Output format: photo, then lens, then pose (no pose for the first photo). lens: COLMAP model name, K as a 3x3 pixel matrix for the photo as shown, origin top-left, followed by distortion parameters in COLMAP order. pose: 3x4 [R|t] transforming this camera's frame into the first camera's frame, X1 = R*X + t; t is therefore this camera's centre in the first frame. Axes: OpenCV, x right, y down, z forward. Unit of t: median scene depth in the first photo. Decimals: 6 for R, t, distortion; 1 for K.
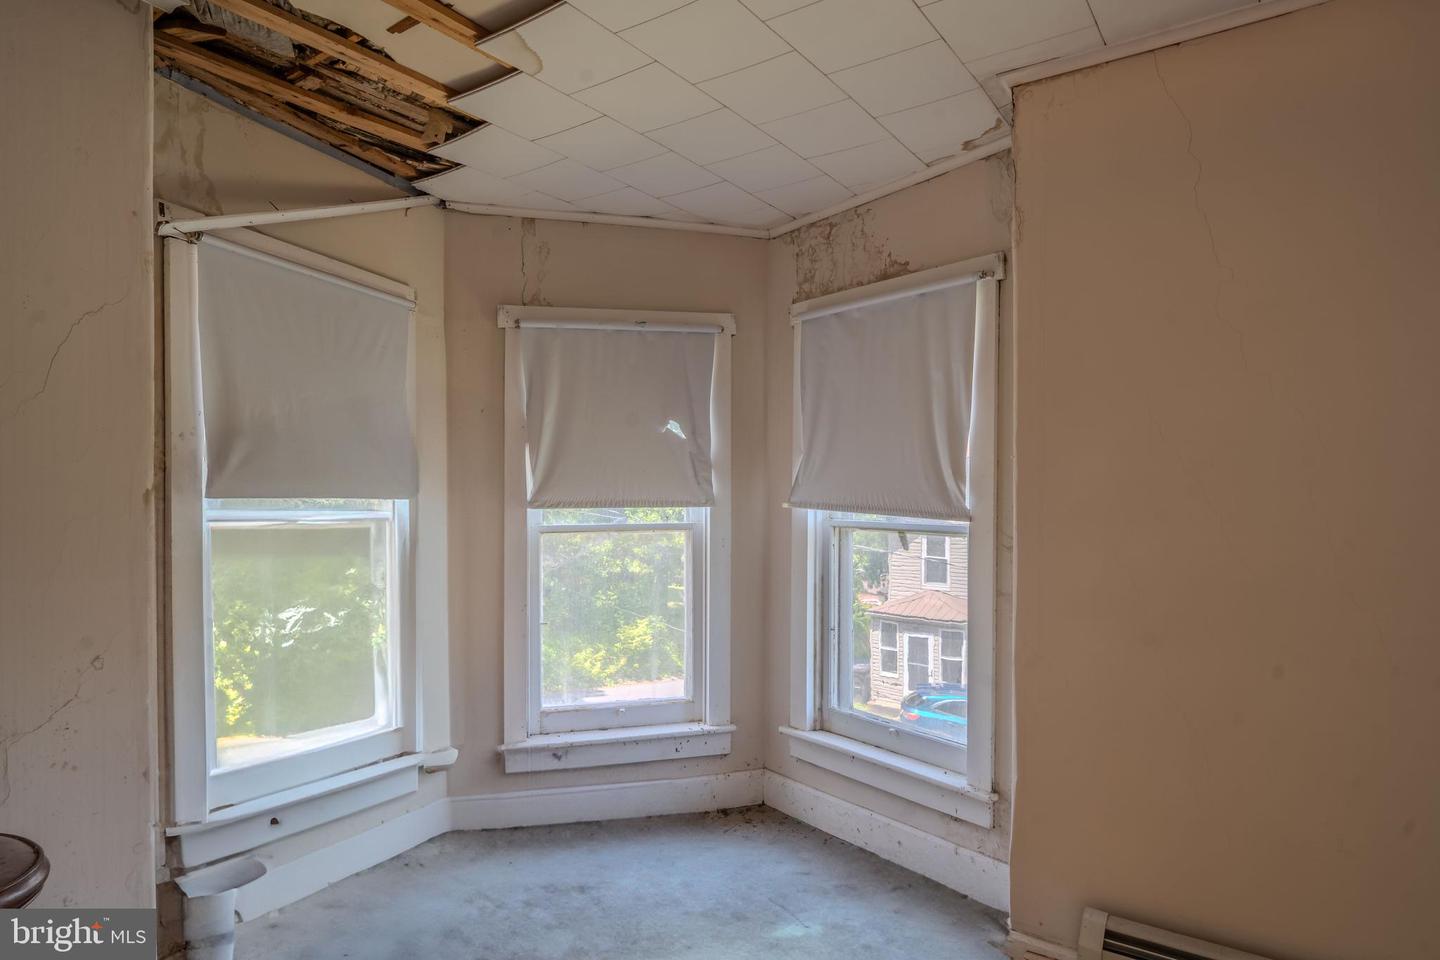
lens RADIAL K [[812.9, 0, 722.6], [0, 812.9, 475.0], [0, 0, 1]] dist [0.001670, -0.000401]
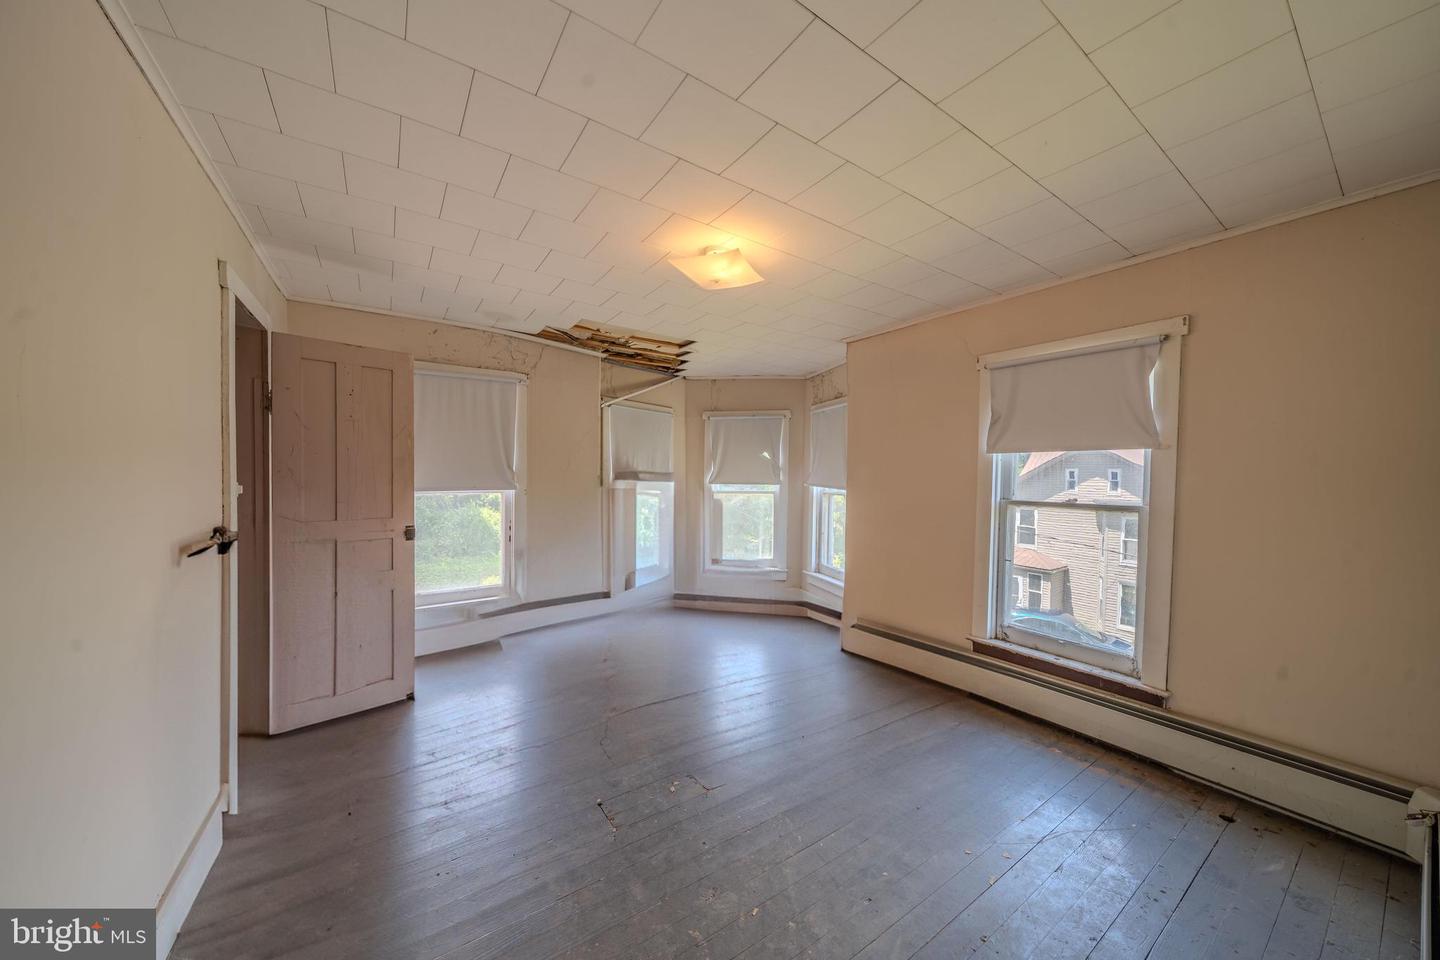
lens RADIAL K [[491.6, 0, 720.6], [0, 491.6, 482.6], [0, 0, 1]] dist [-0.006013, 0.000603]
pose [[0.931392, 0.022753, -0.363306, 0.393124], [-0.013321, 0.999507, 0.028446, -0.010642], [0.363774, -0.021655, 0.931235, -0.555047]]
